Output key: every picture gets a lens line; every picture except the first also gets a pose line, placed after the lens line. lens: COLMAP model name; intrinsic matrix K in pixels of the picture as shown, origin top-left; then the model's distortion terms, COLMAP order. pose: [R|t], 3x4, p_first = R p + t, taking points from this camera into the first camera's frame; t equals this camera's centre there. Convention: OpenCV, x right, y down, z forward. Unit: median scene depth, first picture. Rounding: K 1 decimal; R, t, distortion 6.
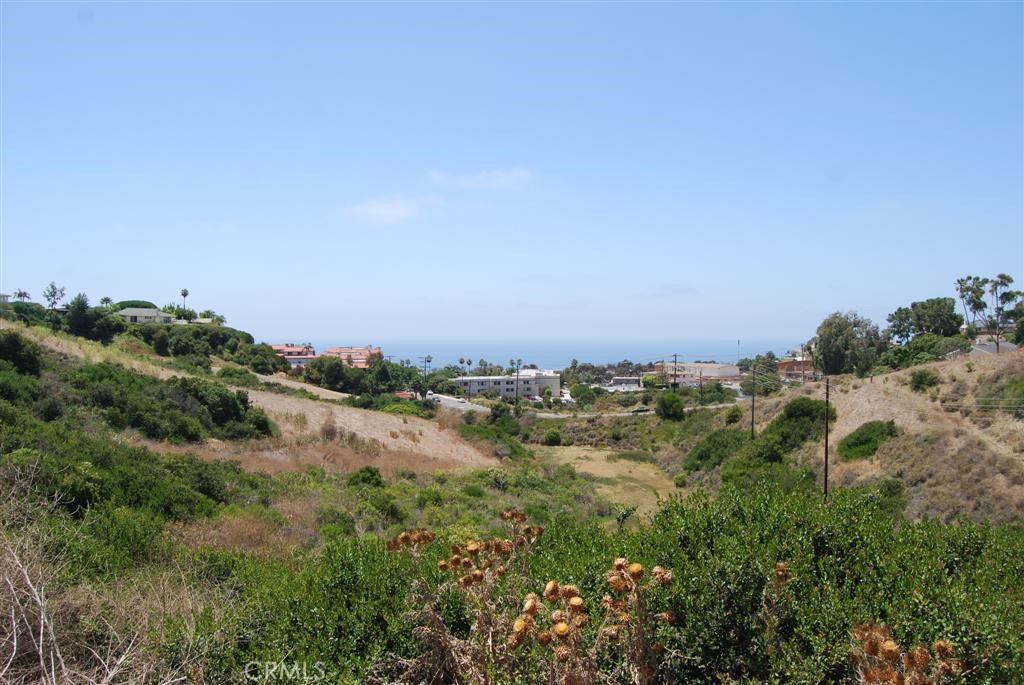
lens RADIAL K [[812.4, 0, 514.2], [0, 812.4, 345.6], [0, 0, 1]] dist [-0.091961, 0.040533]
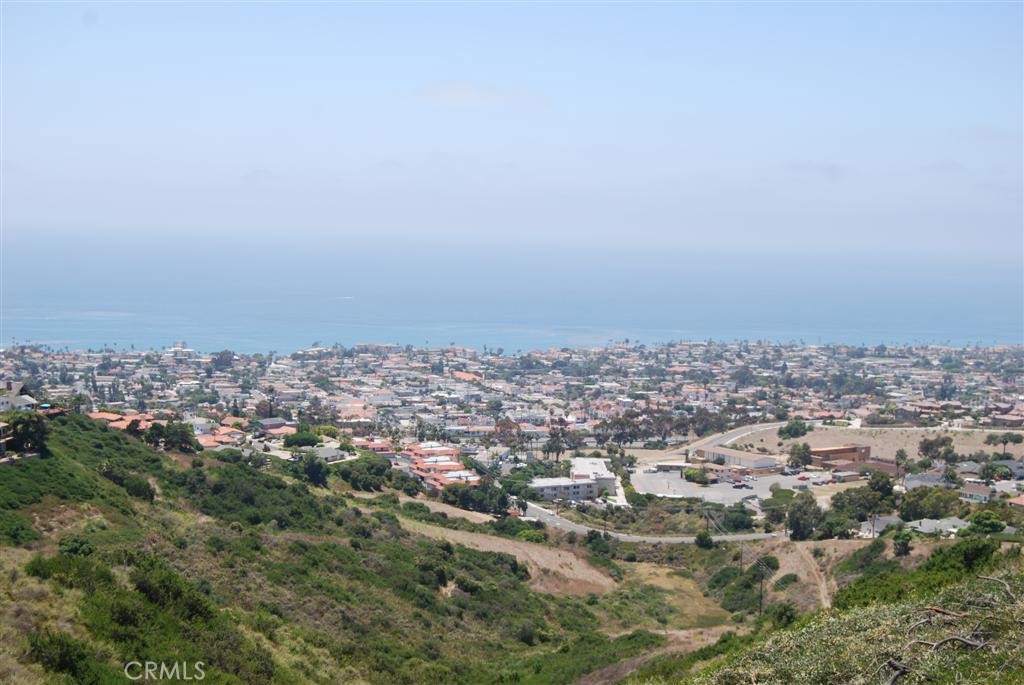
lens RADIAL K [[1558.3, 0, 512.6], [0, 1558.3, 341.0], [0, 0, 1]] dist [-0.025894, 0.000000]
pose [[0.998192, 0.023161, 0.055464, -0.327585], [-0.027006, 0.997209, 0.069602, -0.463800], [-0.053697, -0.070974, 0.996032, -1.811659]]
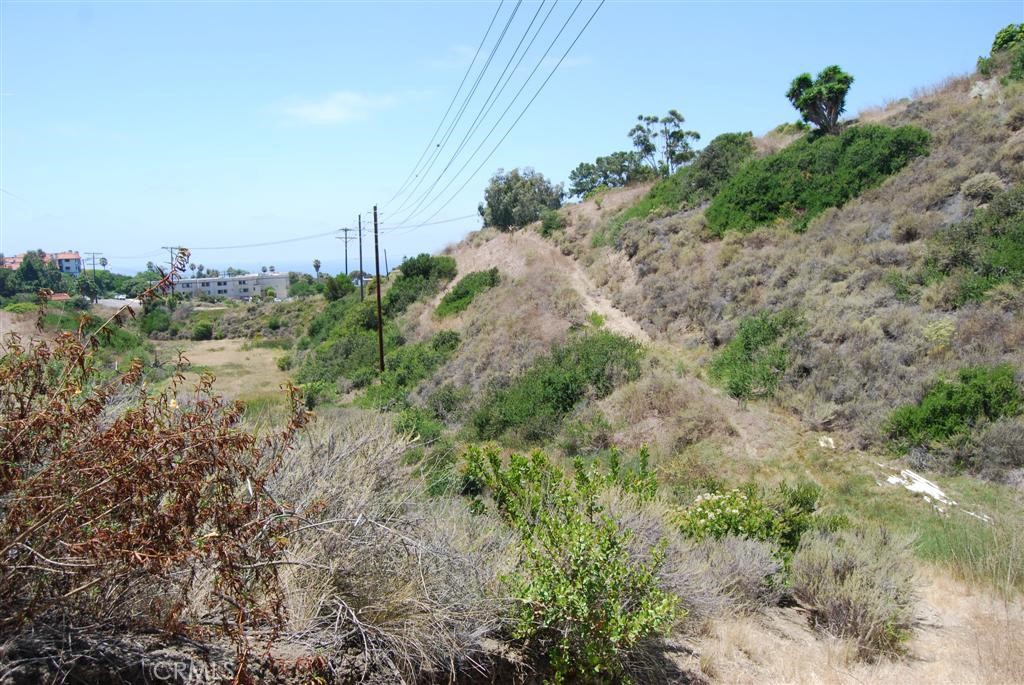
lens RADIAL K [[812.4, 0, 510.1], [0, 812.4, 344.9], [0, 0, 1]] dist [-0.091961, 0.040533]
pose [[0.976978, -0.052136, 0.206870, 0.165368], [0.031605, 0.994349, 0.101343, 0.046672], [-0.210985, -0.092472, 0.973106, 0.099732]]
